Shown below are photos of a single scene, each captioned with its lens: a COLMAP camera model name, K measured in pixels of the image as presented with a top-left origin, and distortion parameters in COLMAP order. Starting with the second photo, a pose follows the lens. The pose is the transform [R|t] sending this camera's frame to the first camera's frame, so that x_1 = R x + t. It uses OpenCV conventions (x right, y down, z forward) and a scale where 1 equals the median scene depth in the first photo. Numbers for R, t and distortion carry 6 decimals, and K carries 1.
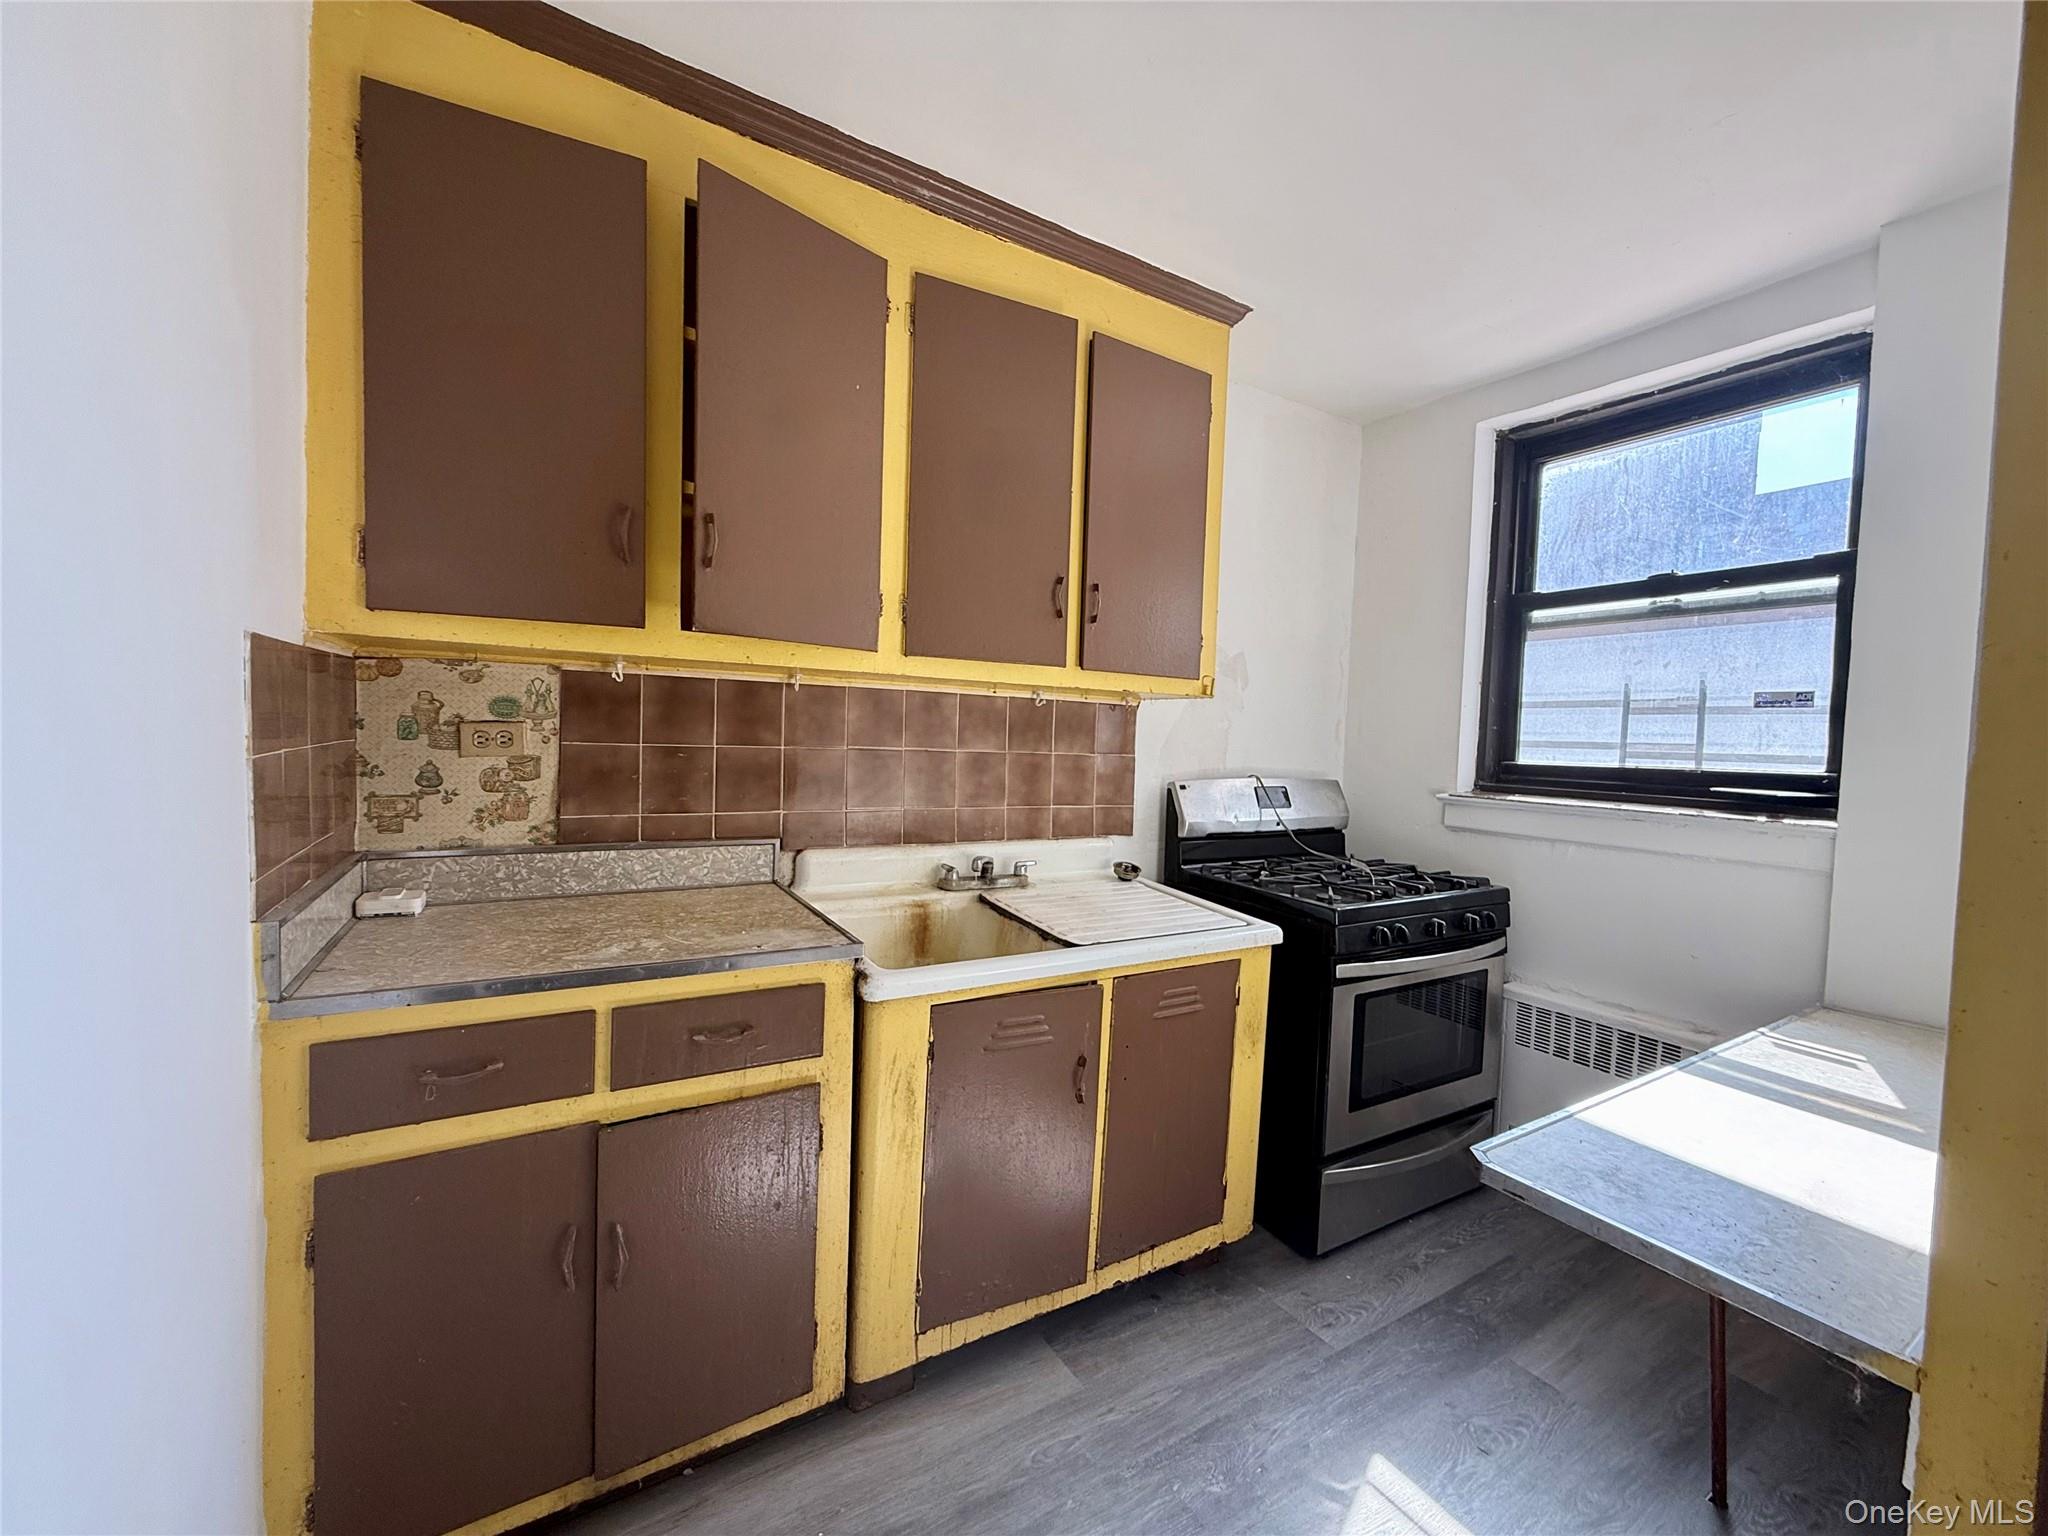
lens RADIAL K [[814.2, 0, 1022.7], [0, 814.2, 774.0], [0, 0, 1]] dist [0.000471, -0.000231]
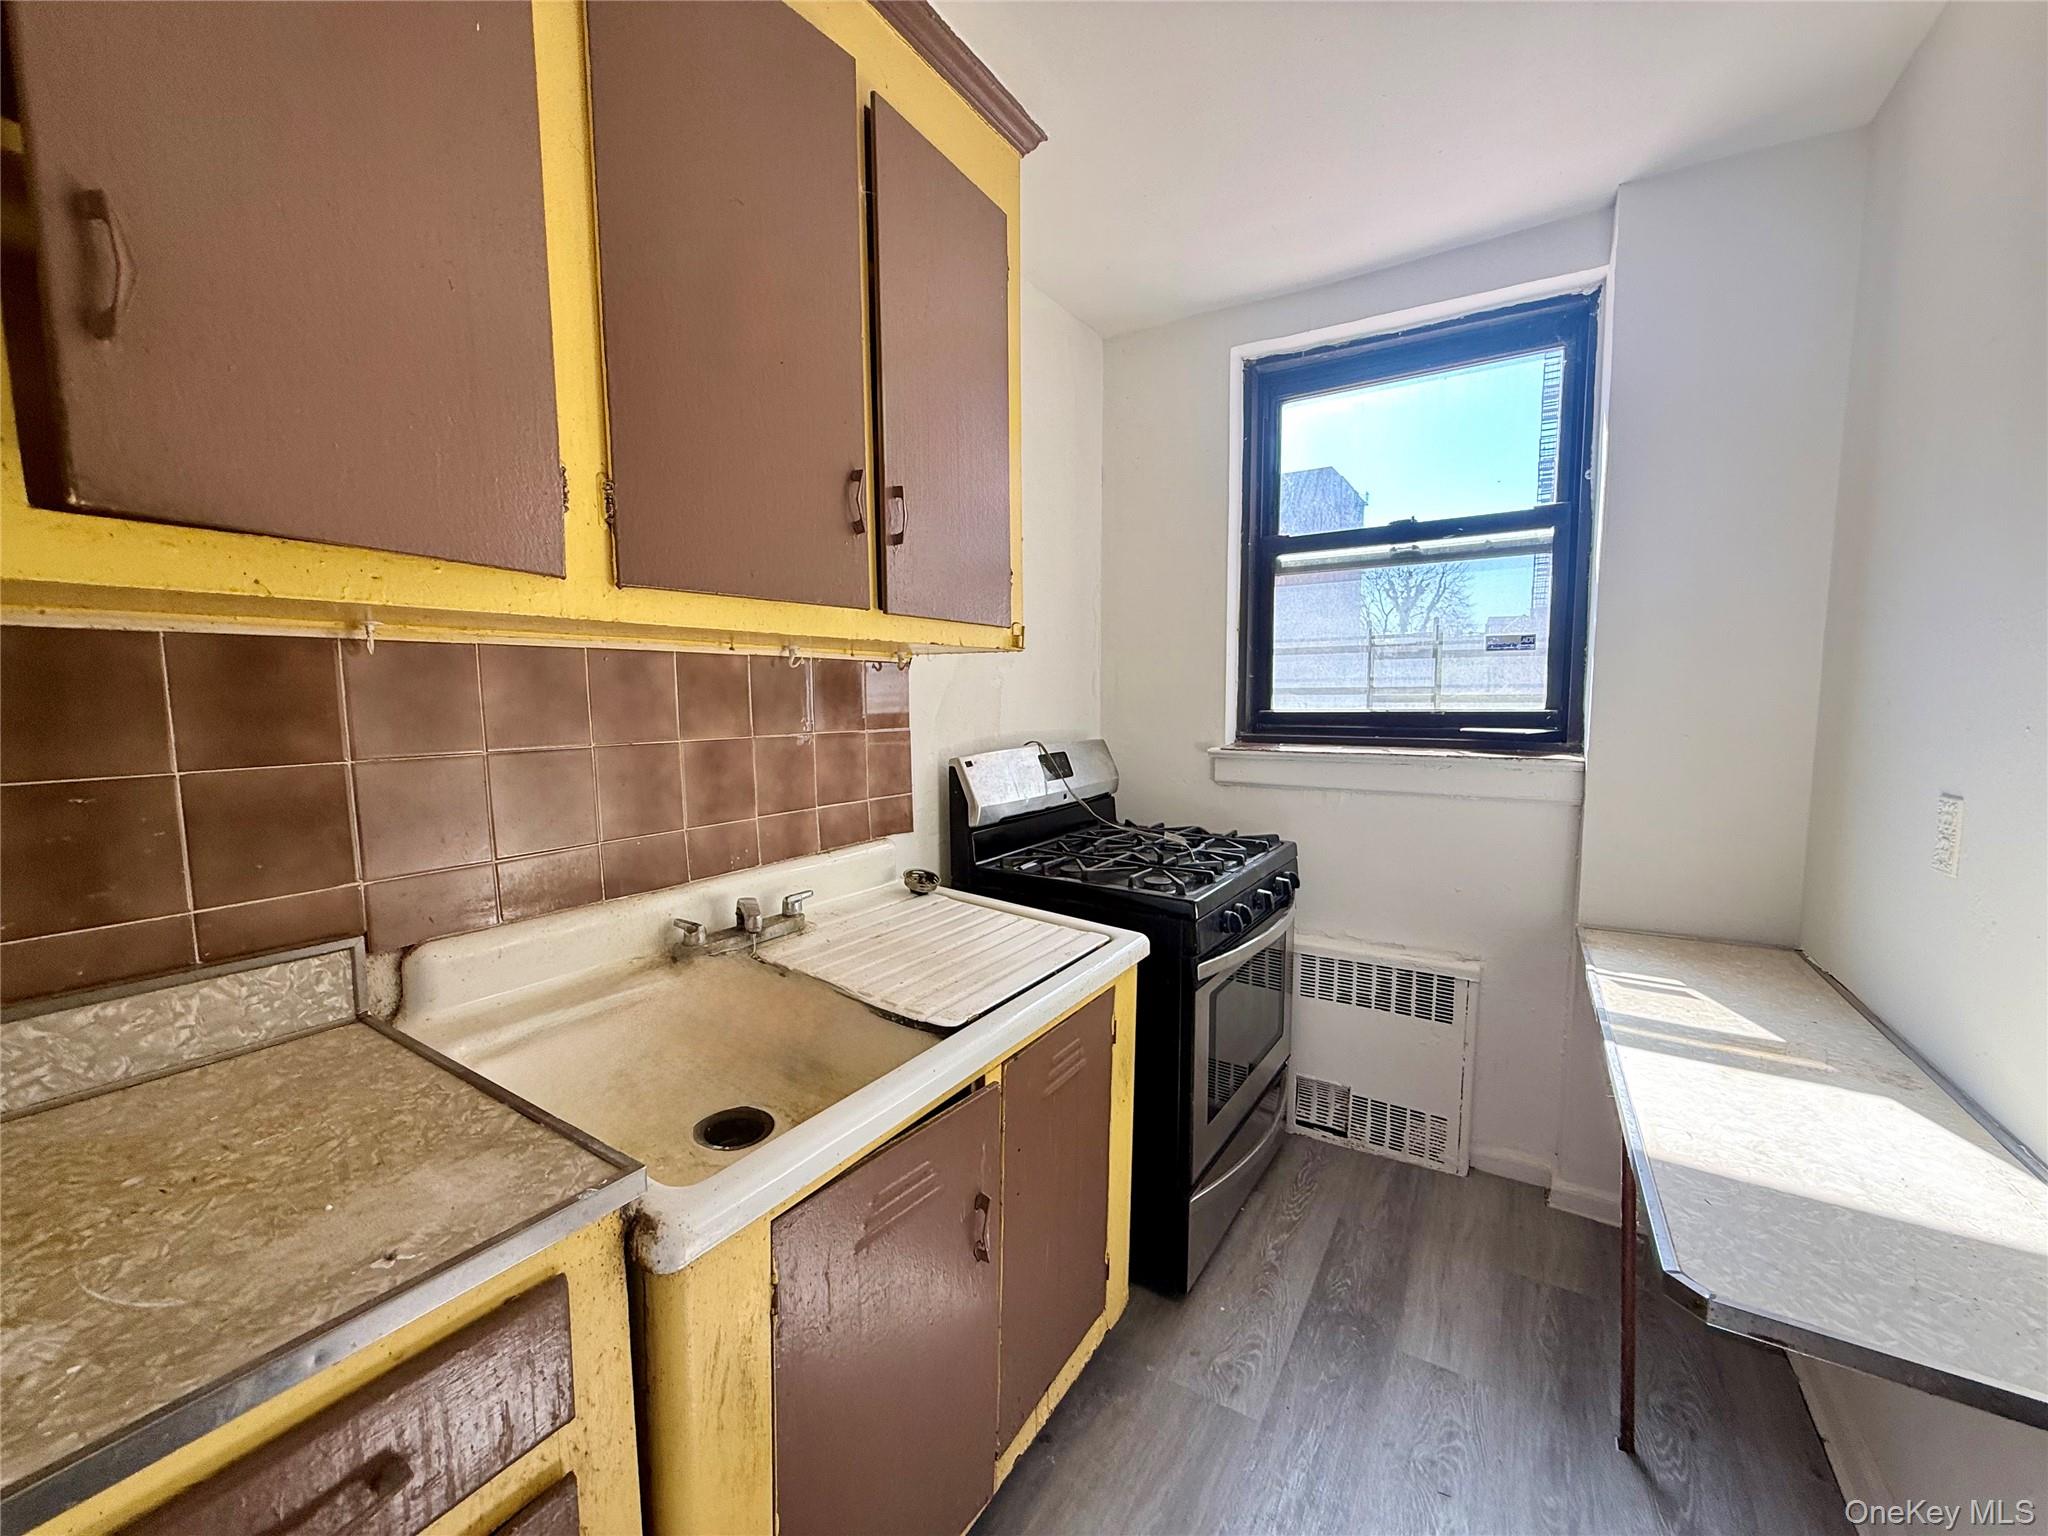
lens RADIAL K [[814.2, 0, 1022.3], [0, 814.2, 772.5], [0, 0, 1]] dist [0.000471, -0.000231]
pose [[0.896143, -0.083880, 0.435767, -0.129549], [0.058012, 0.995690, 0.072359, -0.037323], [-0.439958, -0.039564, 0.897146, 0.324202]]
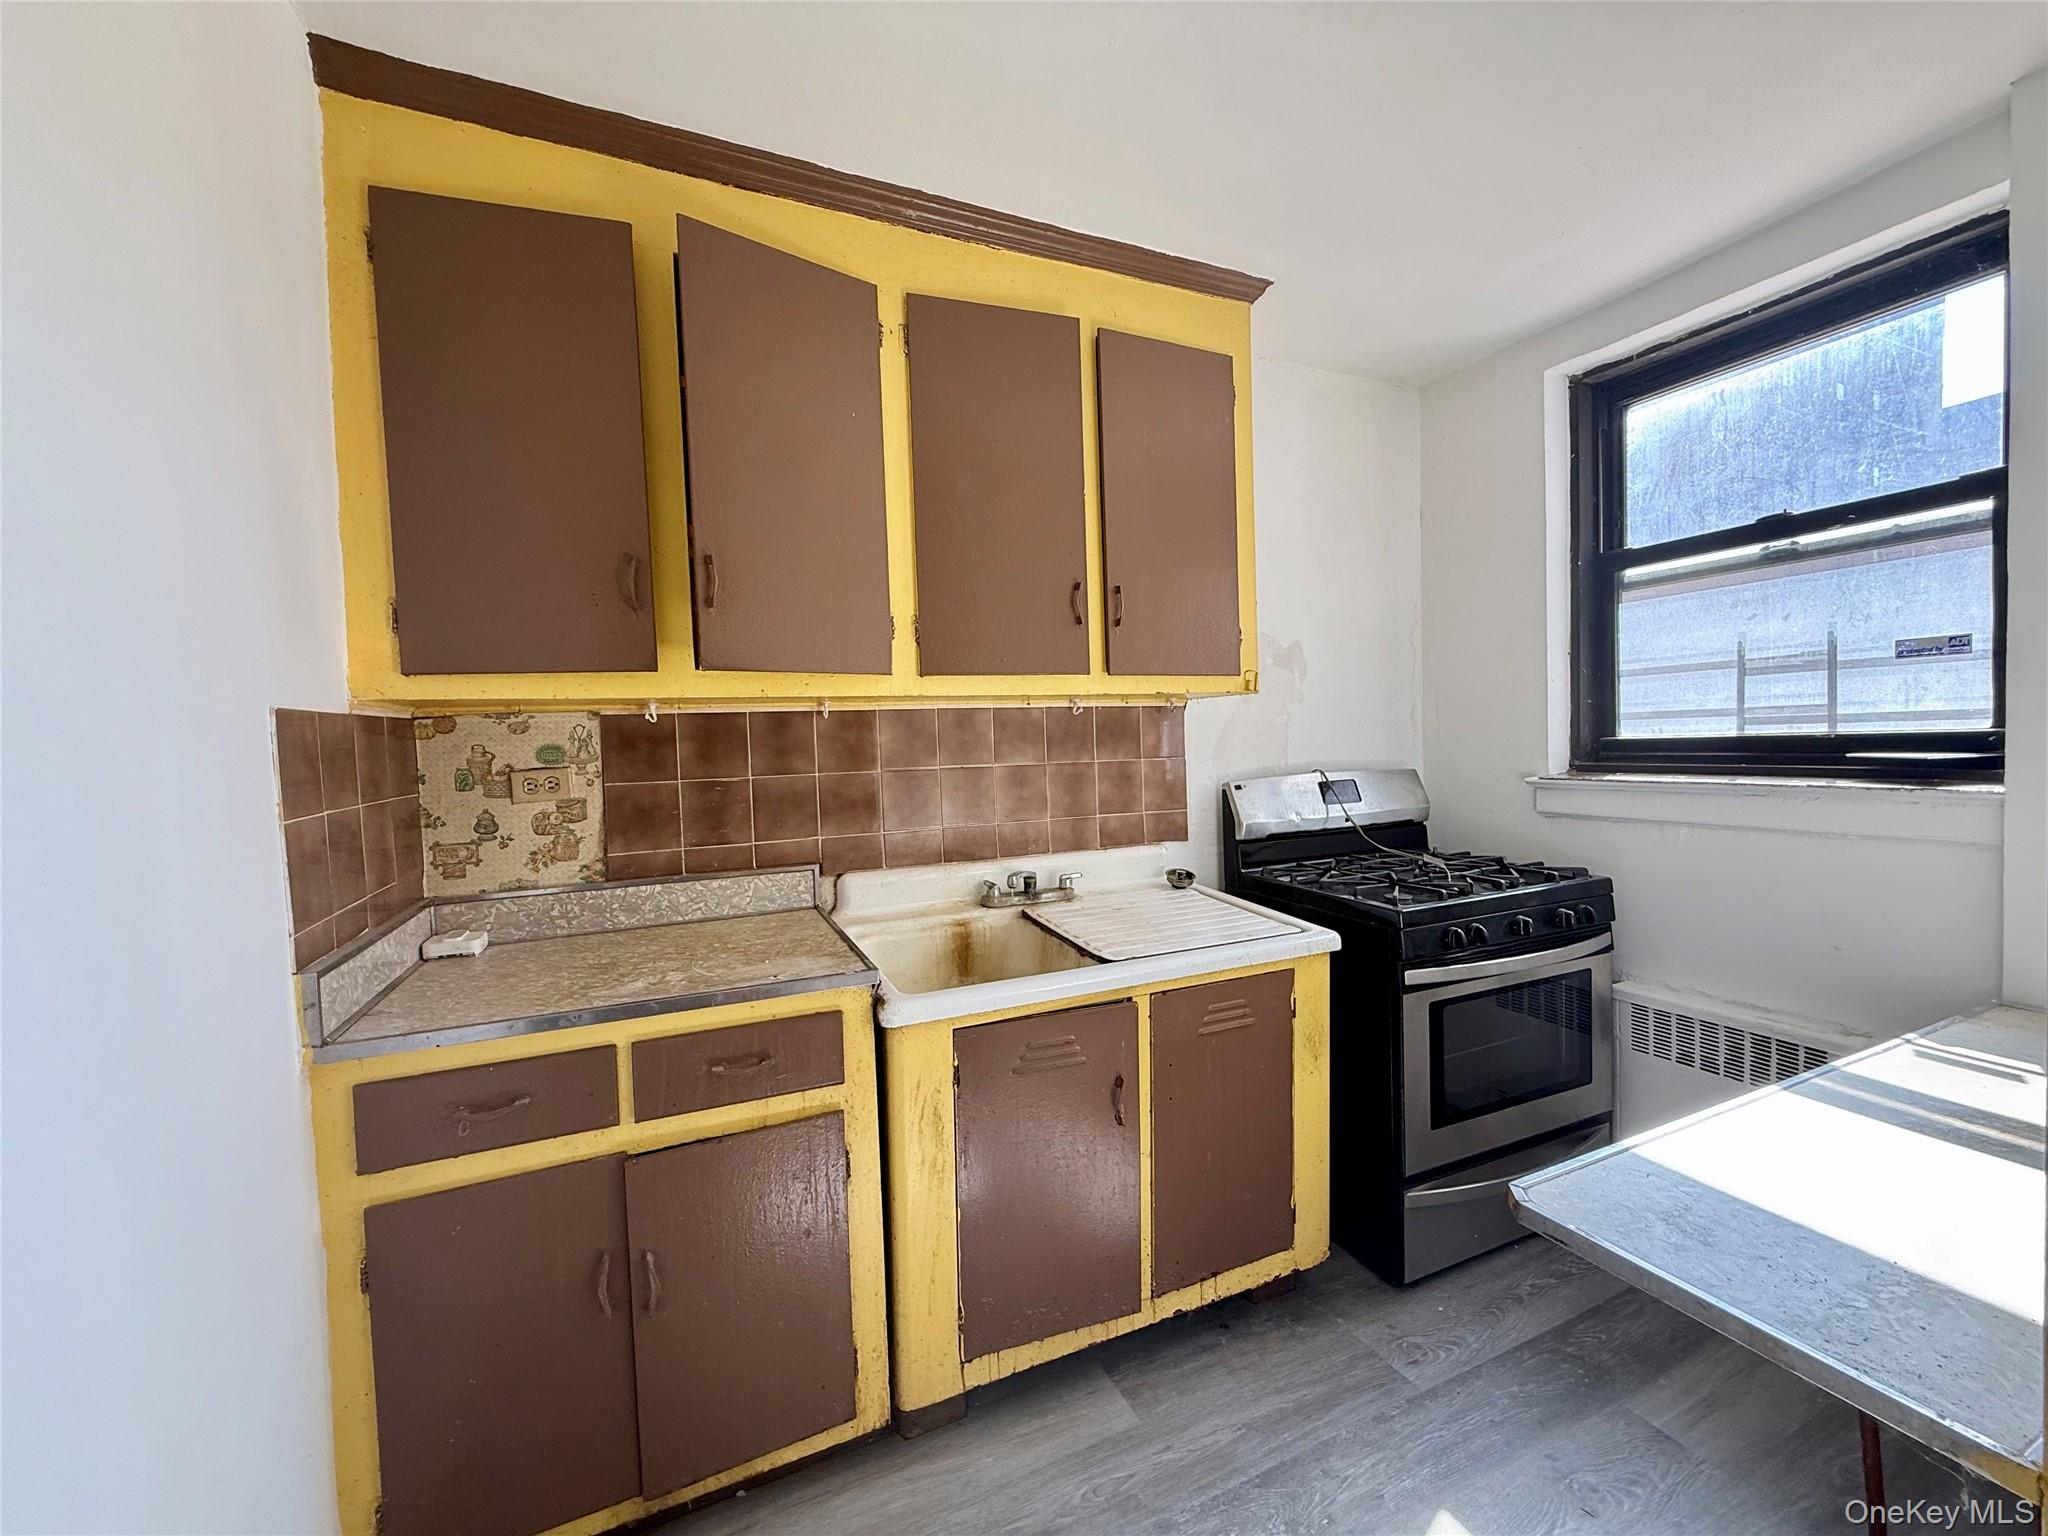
lens RADIAL K [[814.2, 0, 1023.3], [0, 814.2, 774.5], [0, 0, 1]] dist [0.000471, -0.000231]
pose [[0.989977, -0.061629, -0.127073, 0.085524], [0.061030, 0.998099, -0.008604, -0.007667], [0.127362, 0.000763, 0.991856, 0.023194]]
